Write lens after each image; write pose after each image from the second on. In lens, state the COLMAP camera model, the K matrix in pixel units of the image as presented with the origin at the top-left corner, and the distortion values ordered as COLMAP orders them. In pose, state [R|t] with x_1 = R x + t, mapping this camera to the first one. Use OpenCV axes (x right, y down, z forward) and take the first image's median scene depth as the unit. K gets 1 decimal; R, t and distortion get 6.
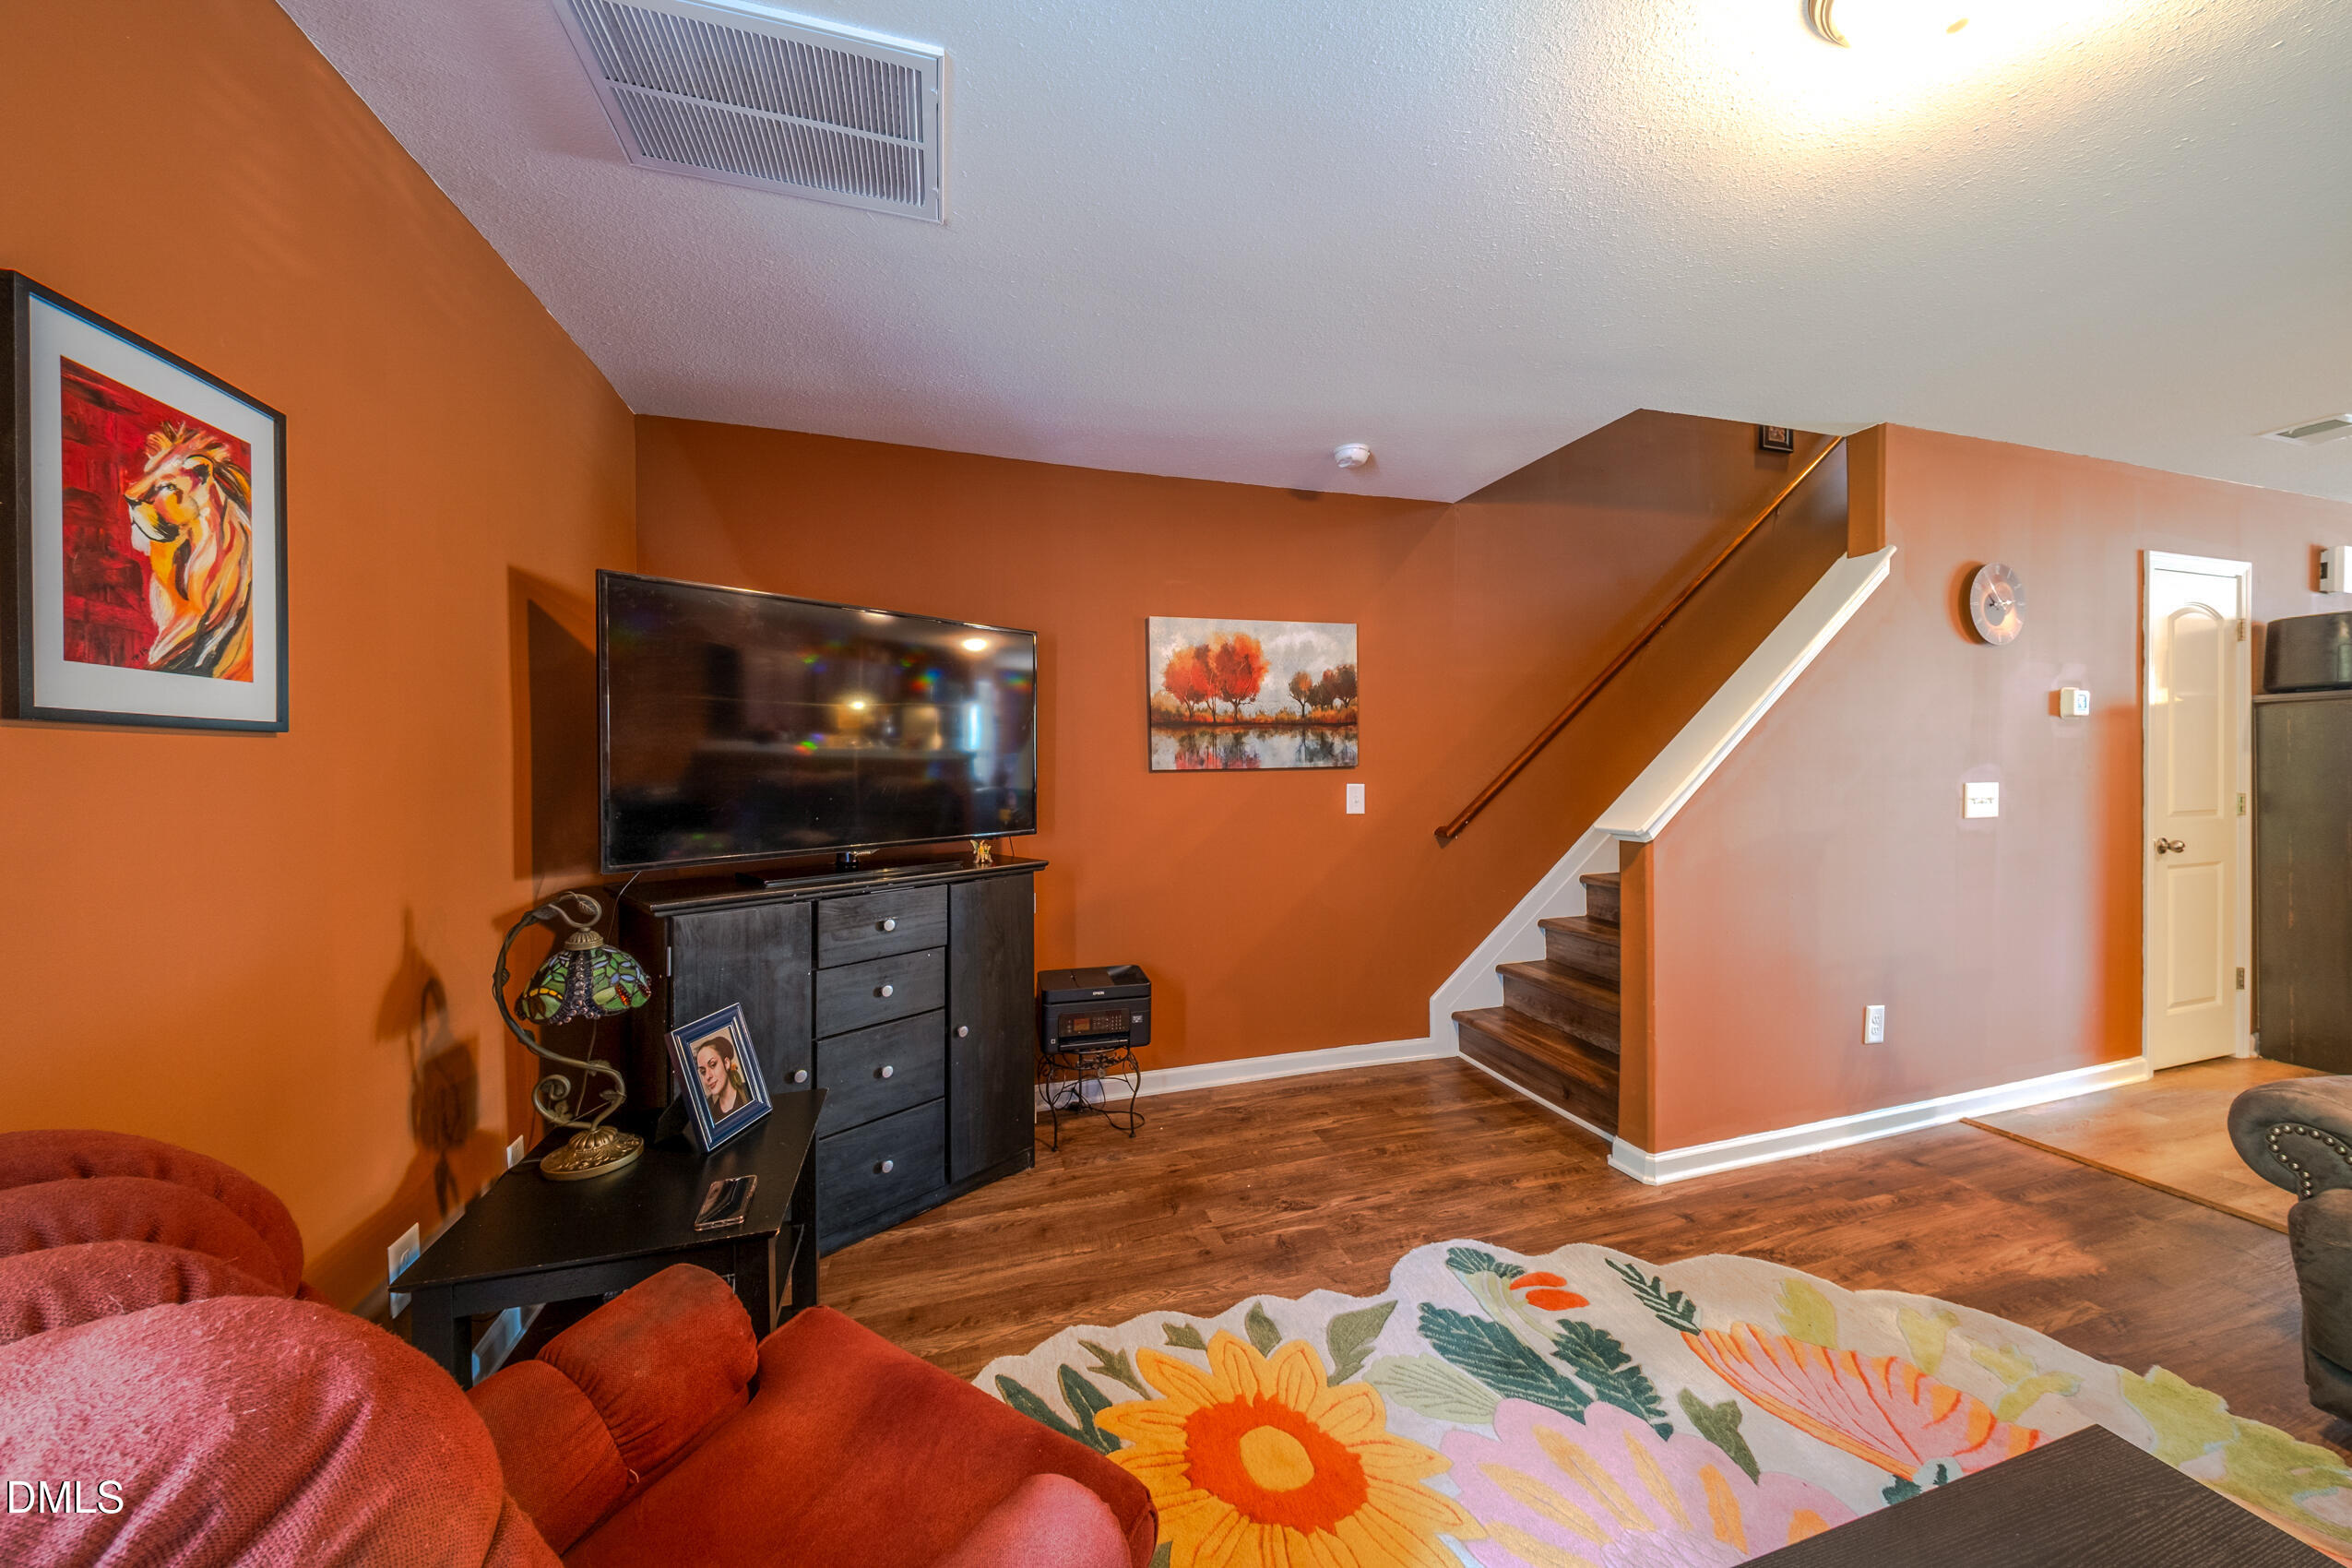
lens RADIAL K [[787.2, 0, 1179.3], [0, 787.2, 770.4], [0, 0, 1]] dist [0.002811, -0.005155]
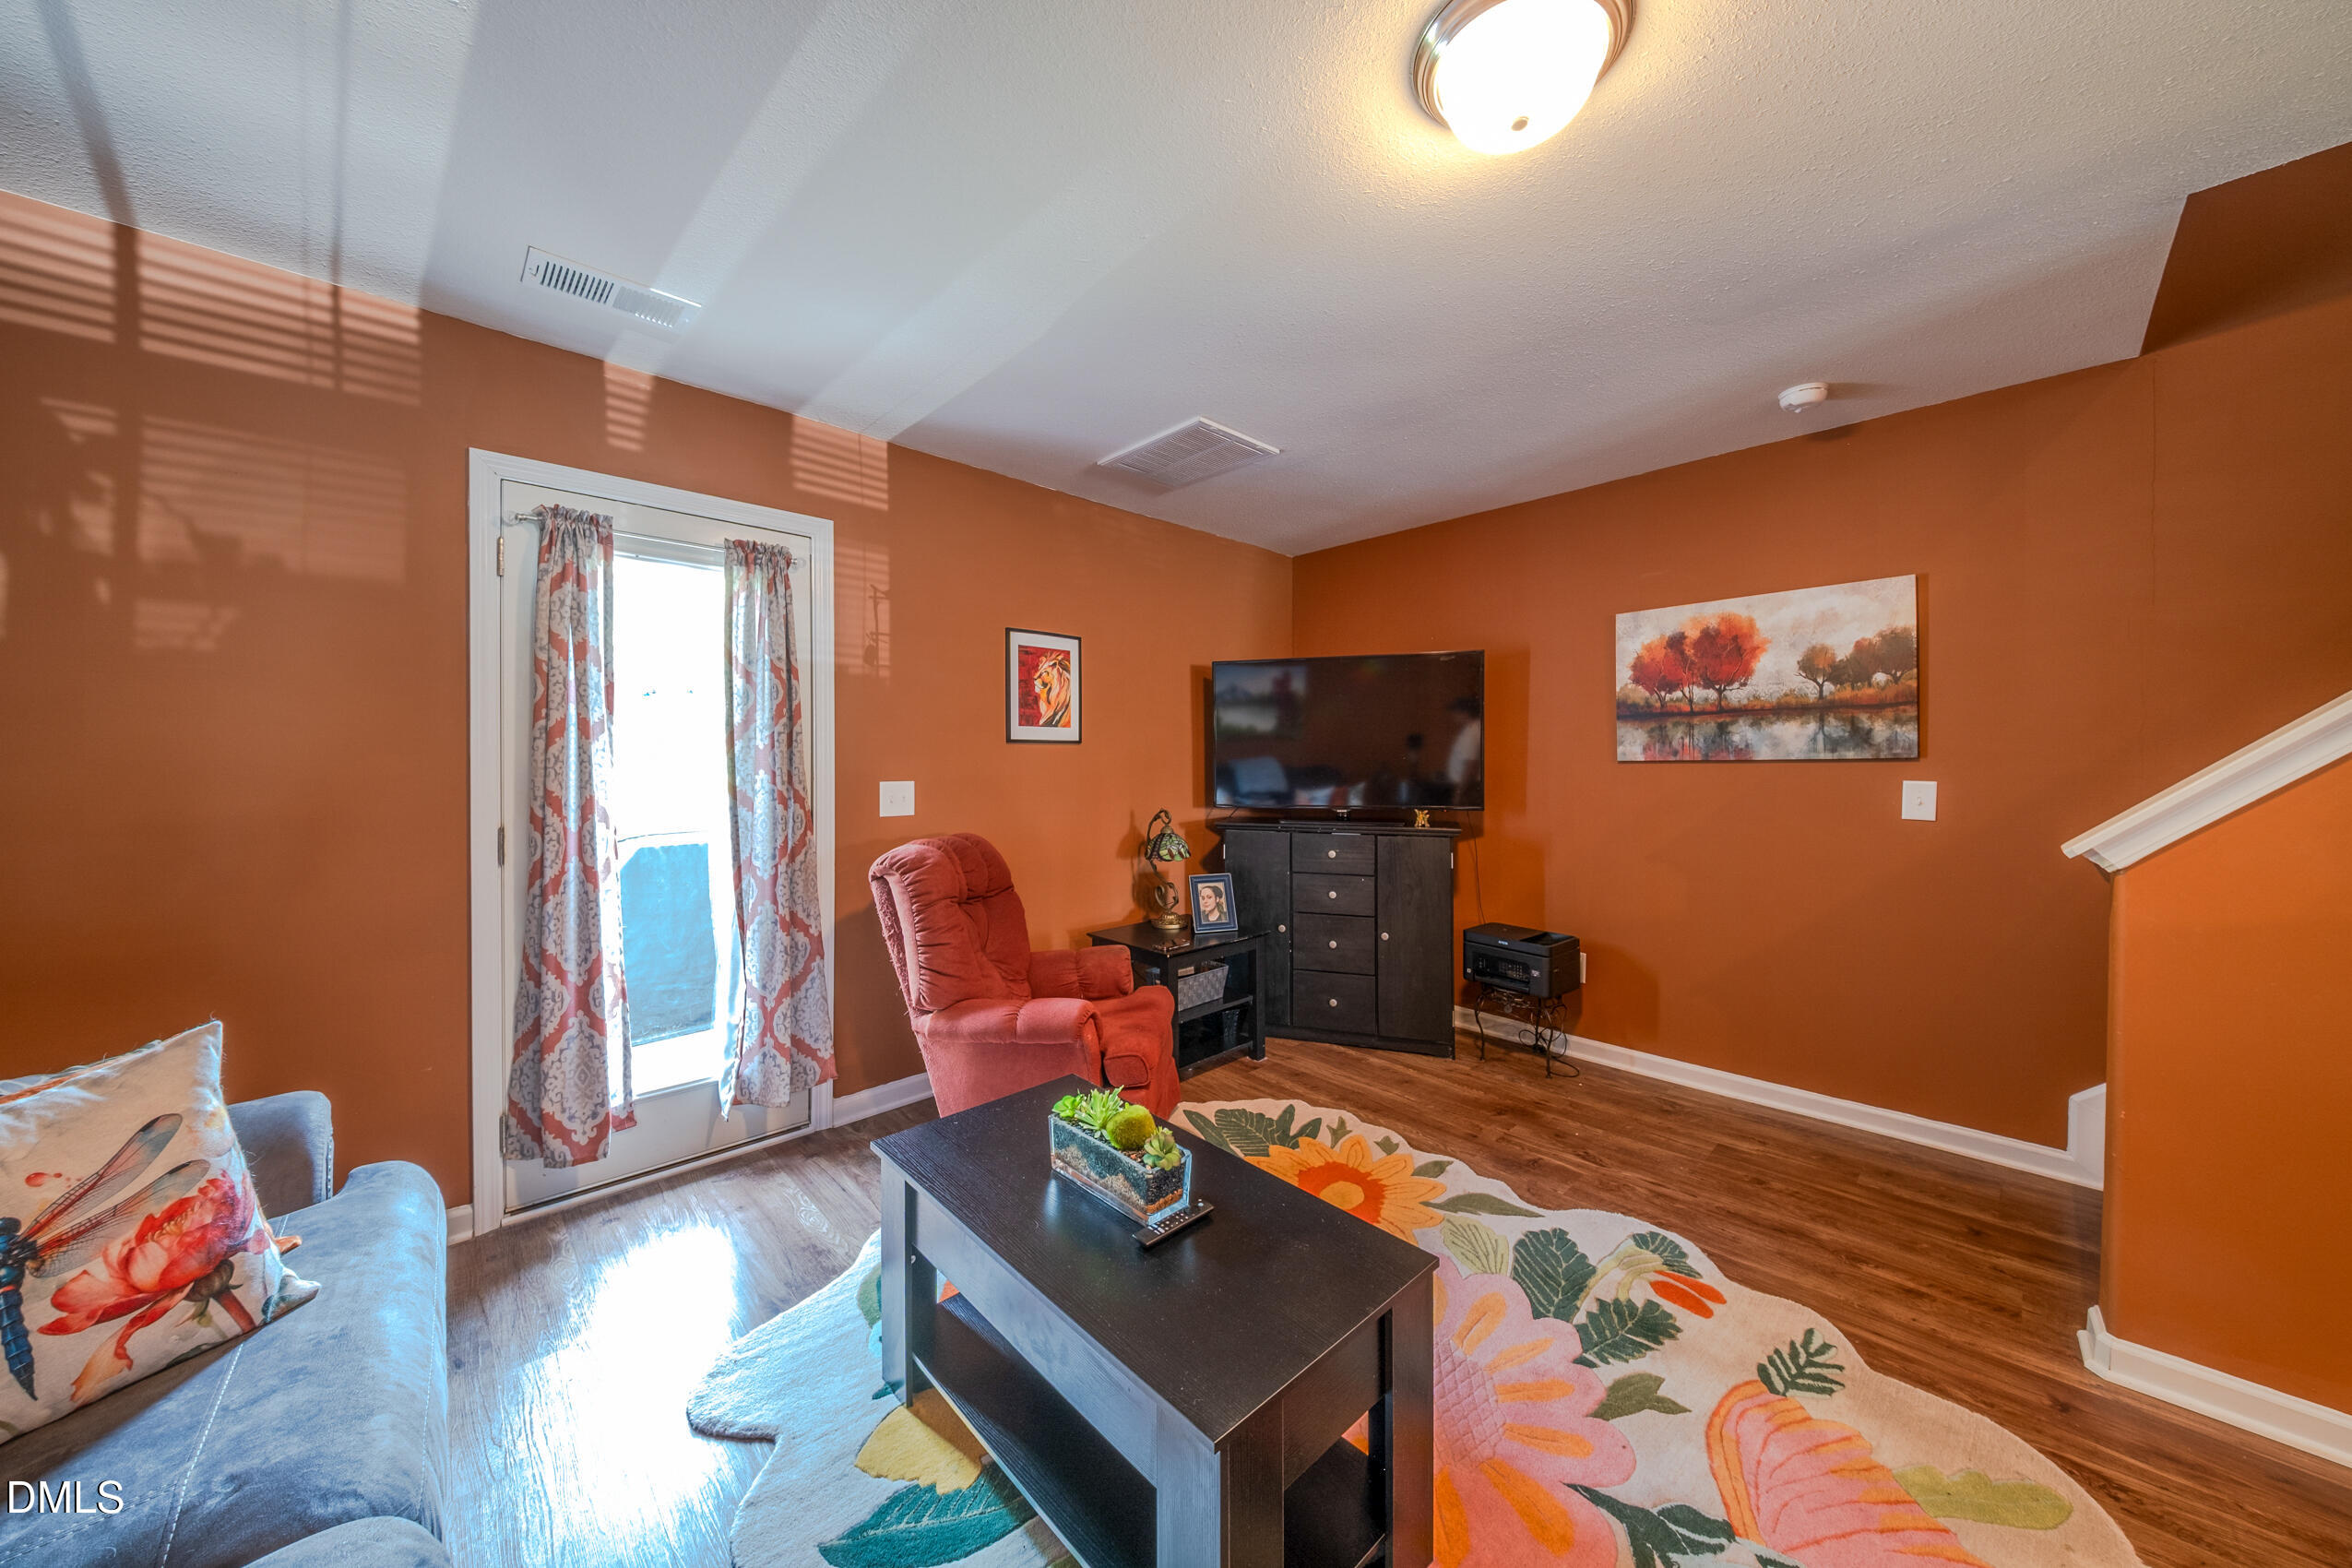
lens RADIAL K [[787.2, 0, 1186.6], [0, 787.2, 776.3], [0, 0, 1]] dist [0.002811, -0.005155]
pose [[0.446006, 0.020509, -0.894795, 0.973498], [-0.008799, 0.999790, 0.018530, 0.009582], [0.894987, -0.000391, 0.446093, 0.011756]]
